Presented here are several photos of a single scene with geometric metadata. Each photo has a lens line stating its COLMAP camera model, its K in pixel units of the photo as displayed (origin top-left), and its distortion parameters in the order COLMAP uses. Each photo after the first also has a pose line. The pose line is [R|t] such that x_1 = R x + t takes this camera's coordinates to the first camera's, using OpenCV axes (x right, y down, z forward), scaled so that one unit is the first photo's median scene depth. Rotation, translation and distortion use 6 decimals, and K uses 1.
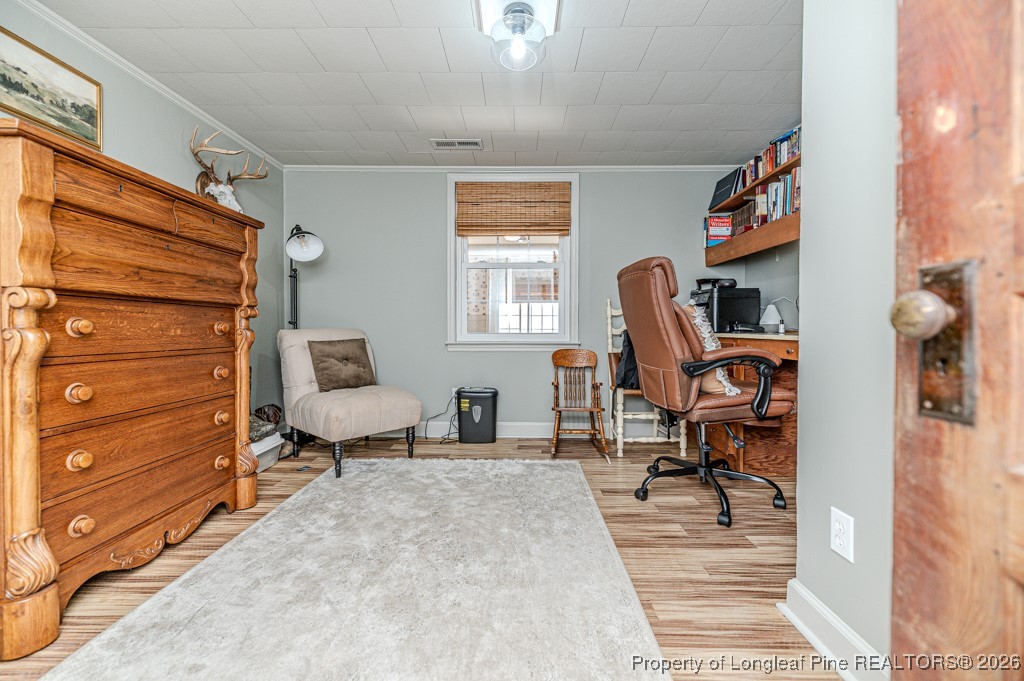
lens RADIAL K [[412.7, 0, 511.9], [0, 412.7, 336.7], [0, 0, 1]] dist [0.001231, 0.000018]
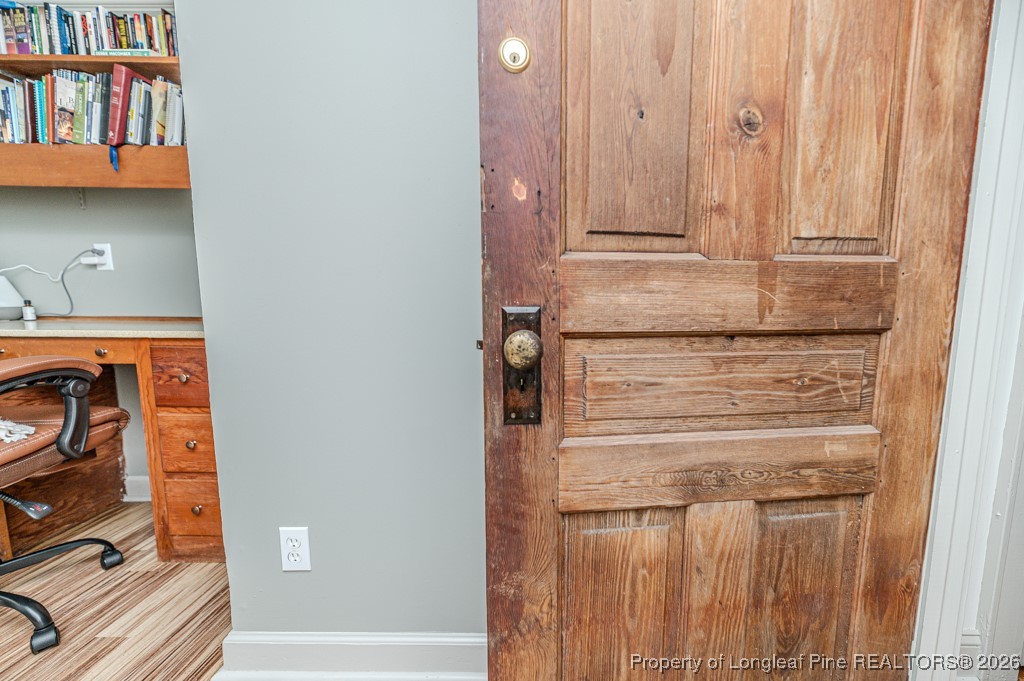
lens RADIAL K [[448.2, 0, 512.0], [0, 448.2, 340.5], [0, 0, 1]] dist [0.000886, 0.000061]
pose [[-0.015117, -0.127310, 0.991748, -0.312693], [0.015722, 0.991708, 0.127545, -0.223351], [-0.999762, 0.017520, -0.012990, 0.933889]]
